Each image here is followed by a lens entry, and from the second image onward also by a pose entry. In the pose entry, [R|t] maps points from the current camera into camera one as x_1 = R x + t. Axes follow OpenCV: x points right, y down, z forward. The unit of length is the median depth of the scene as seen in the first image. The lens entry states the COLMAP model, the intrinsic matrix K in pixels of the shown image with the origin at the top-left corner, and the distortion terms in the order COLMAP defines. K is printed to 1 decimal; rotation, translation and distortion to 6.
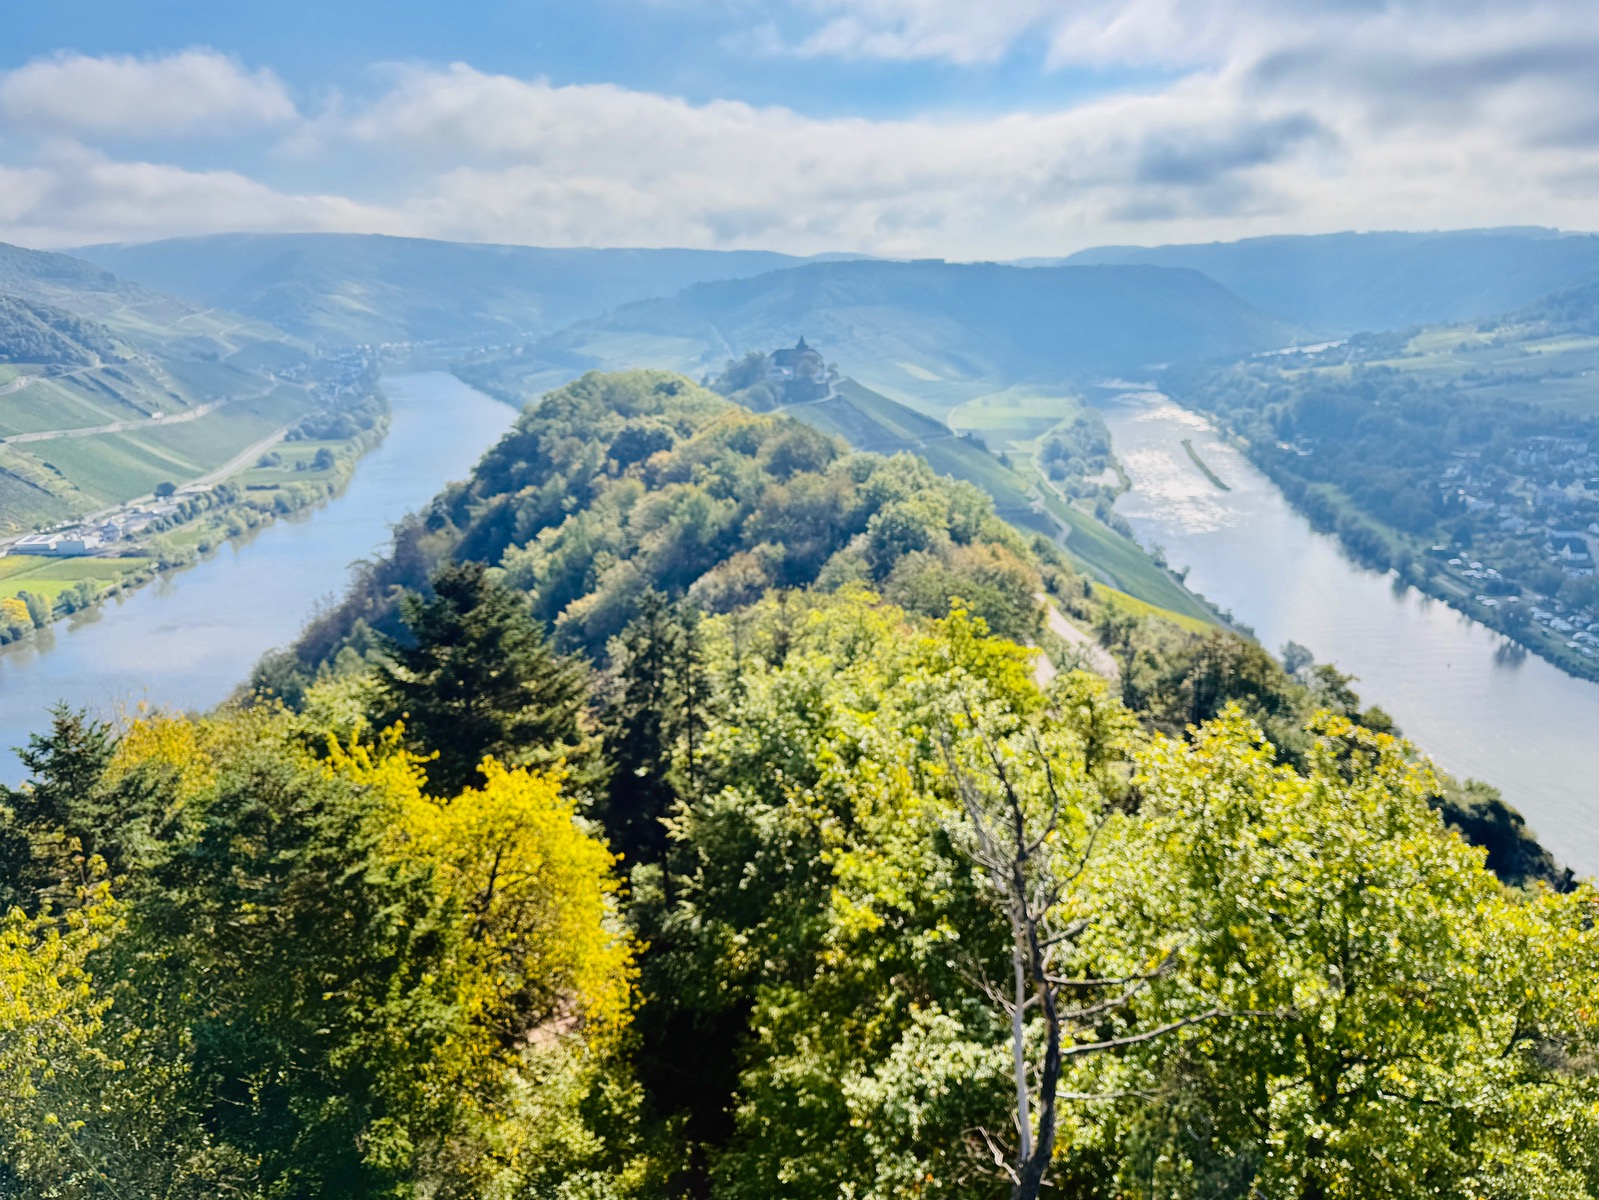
lens RADIAL K [[1234.3, 0, 777.1], [0, 1234.3, 569.5], [0, 0, 1]] dist [0.075515, -0.097048]
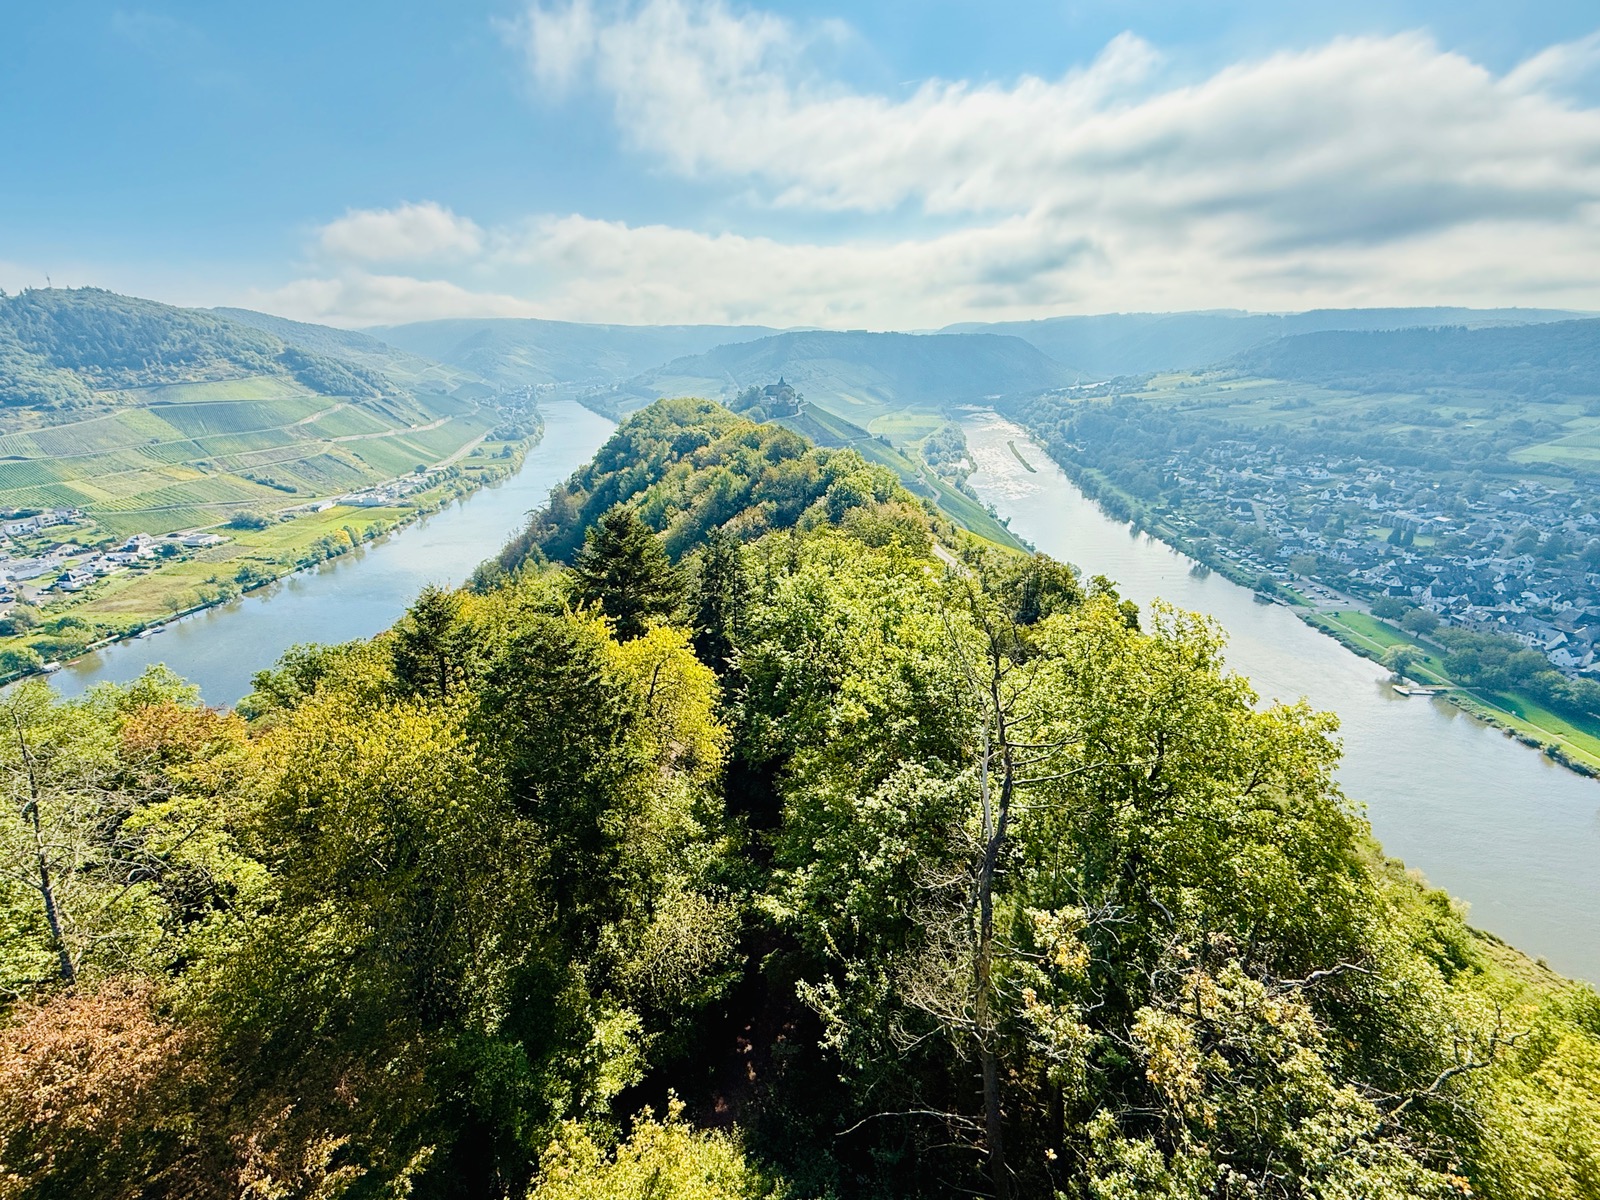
lens RADIAL K [[707.8, 0, 814.2], [0, 707.8, 582.9], [0, 0, 1]] dist [0.004669, -0.003792]
pose [[0.998294, 0.014134, -0.056658, 0.118611], [-0.008423, 0.994971, 0.099804, -0.007799], [0.057783, -0.099156, 0.993393, 0.019775]]
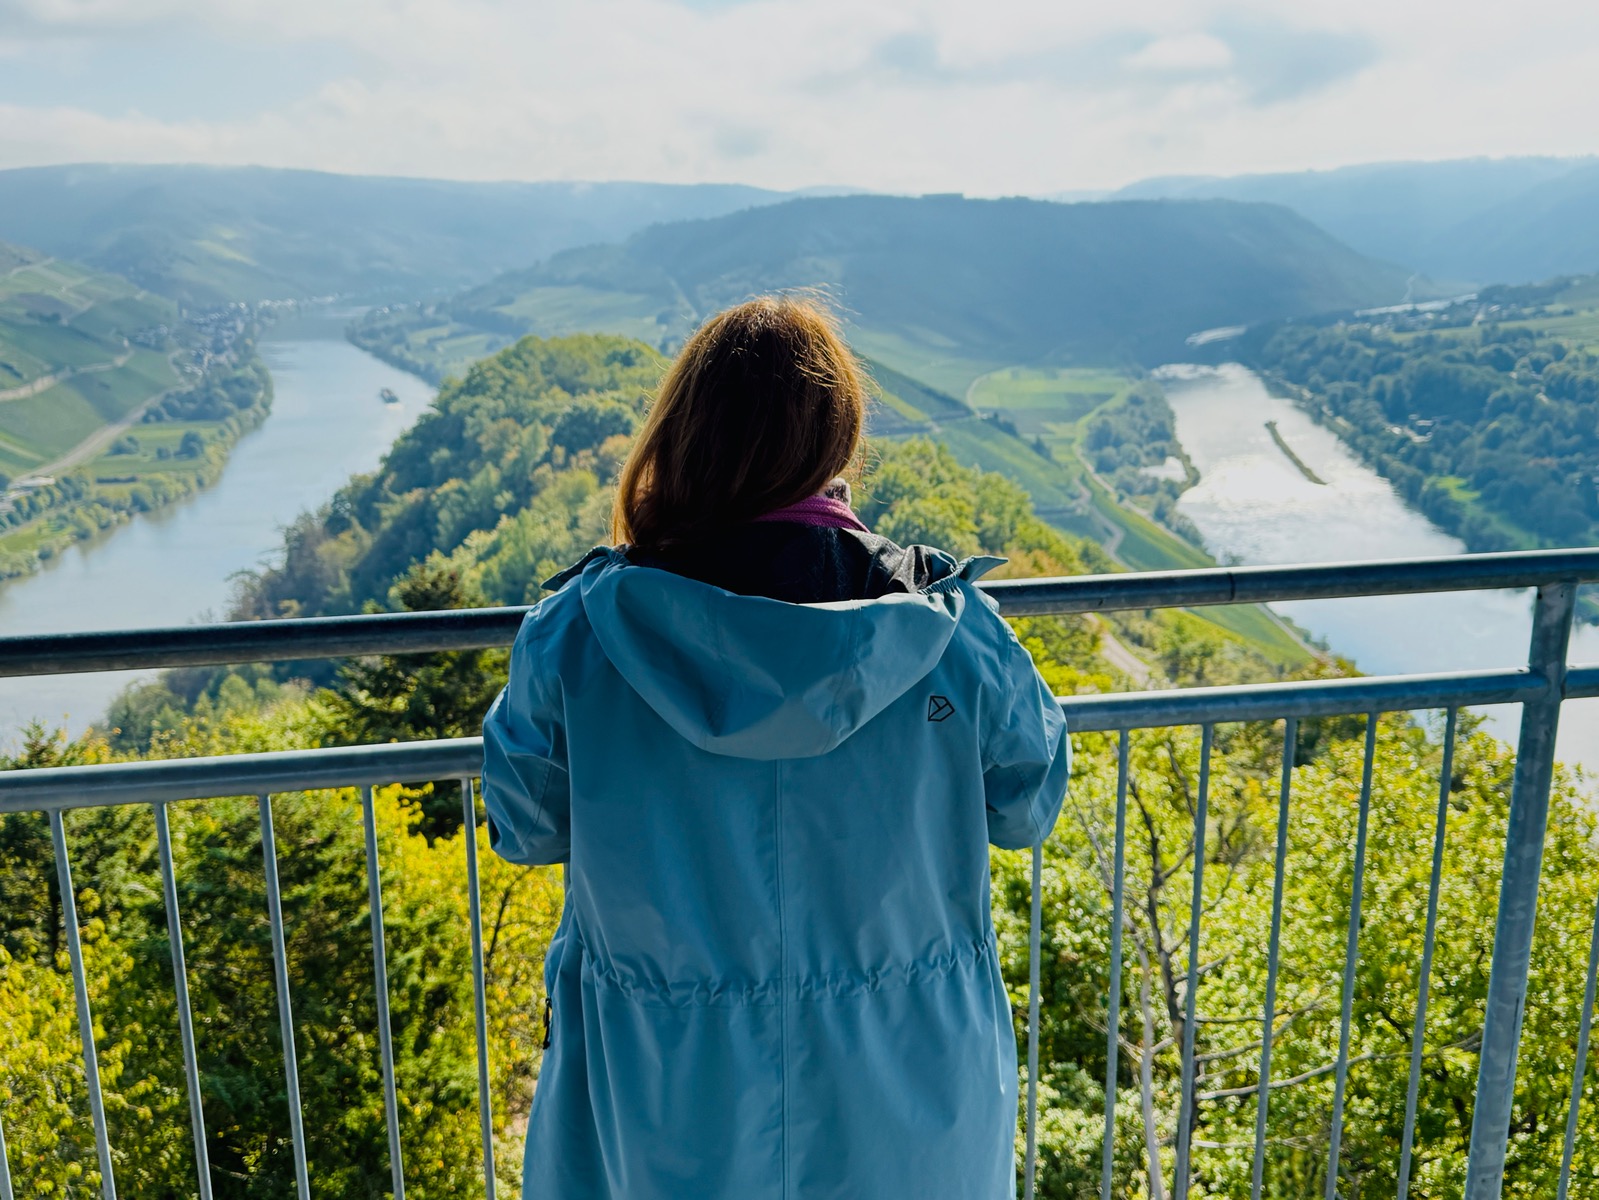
lens RADIAL K [[1347.4, 0, 839.2], [0, 1347.4, 584.7], [0, 0, 1]] dist [0.087747, -0.097440]
pose [[0.999462, 0.003384, -0.032635, 0.080897], [-0.003026, 0.999935, 0.011014, -0.008911], [0.032670, -0.010910, 0.999407, 0.121068]]
